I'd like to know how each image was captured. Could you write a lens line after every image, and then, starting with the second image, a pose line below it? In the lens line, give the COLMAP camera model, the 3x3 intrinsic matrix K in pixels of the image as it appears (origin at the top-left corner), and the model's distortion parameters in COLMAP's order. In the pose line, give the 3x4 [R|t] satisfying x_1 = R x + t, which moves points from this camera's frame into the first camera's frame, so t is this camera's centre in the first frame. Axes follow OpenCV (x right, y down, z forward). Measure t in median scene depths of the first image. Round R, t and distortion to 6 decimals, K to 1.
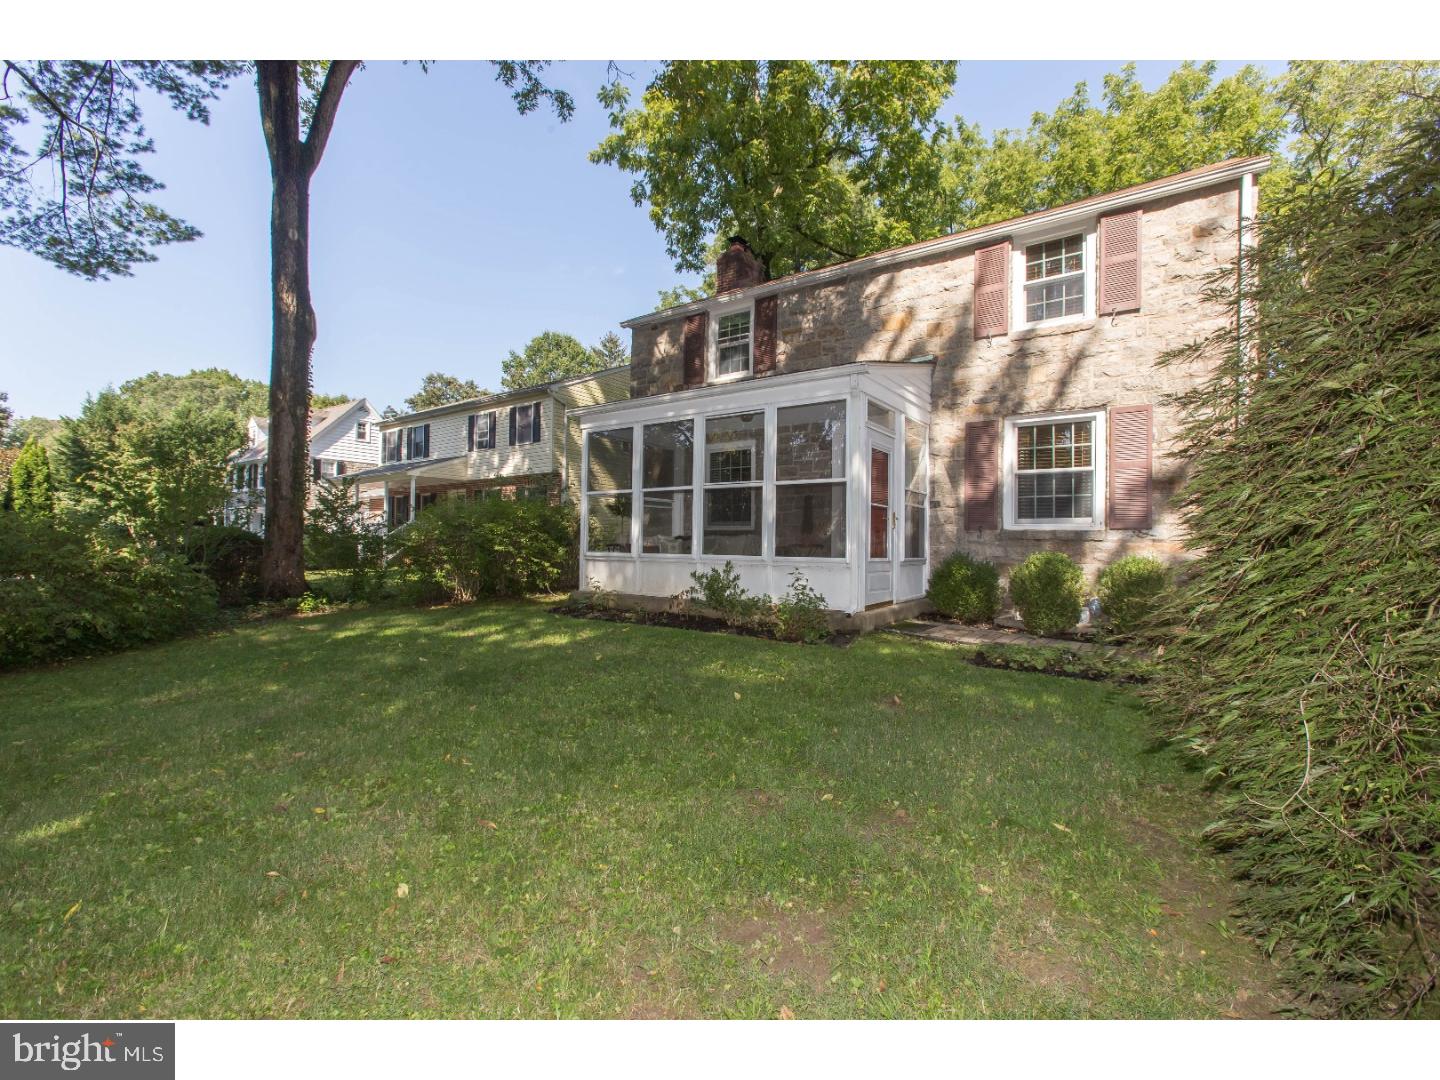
lens RADIAL K [[644.0, 0, 722.2], [0, 644.0, 537.5], [0, 0, 1]] dist [-0.019886, 0.016719]
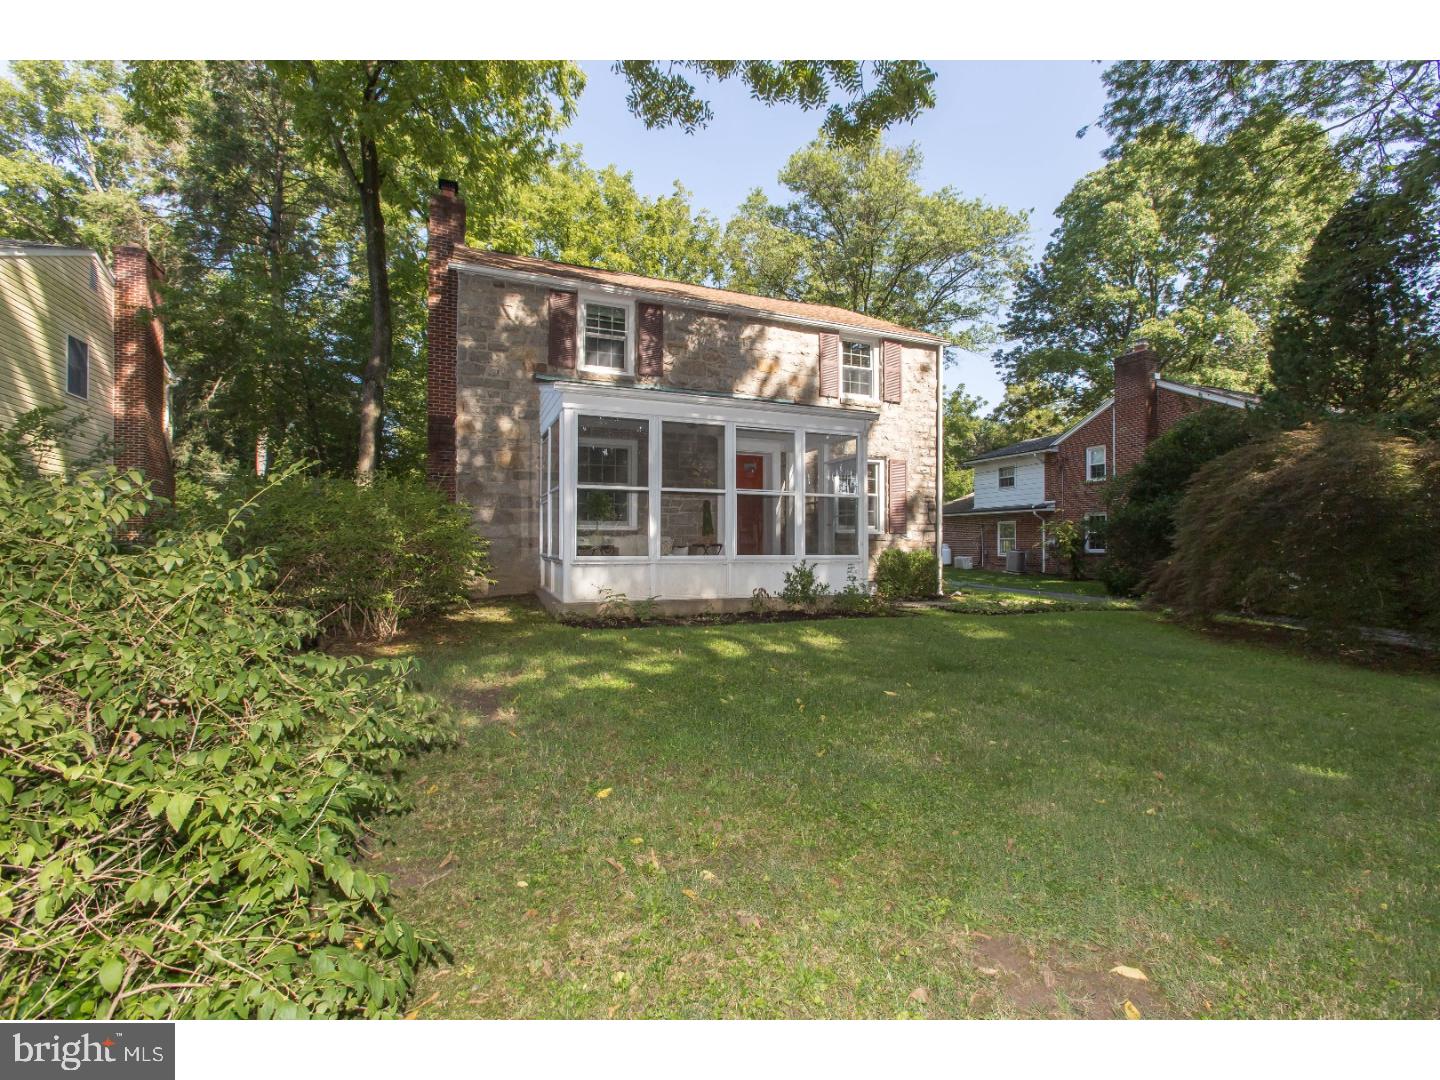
lens RADIAL K [[644.0, 0, 722.2], [0, 644.0, 537.5], [0, 0, 1]] dist [-0.019886, 0.016719]
pose [[0.515485, -0.008975, 0.856852, -0.861664], [0.000395, 0.999948, 0.010236, -0.013012], [-0.856898, -0.004938, 0.515462, 0.427026]]
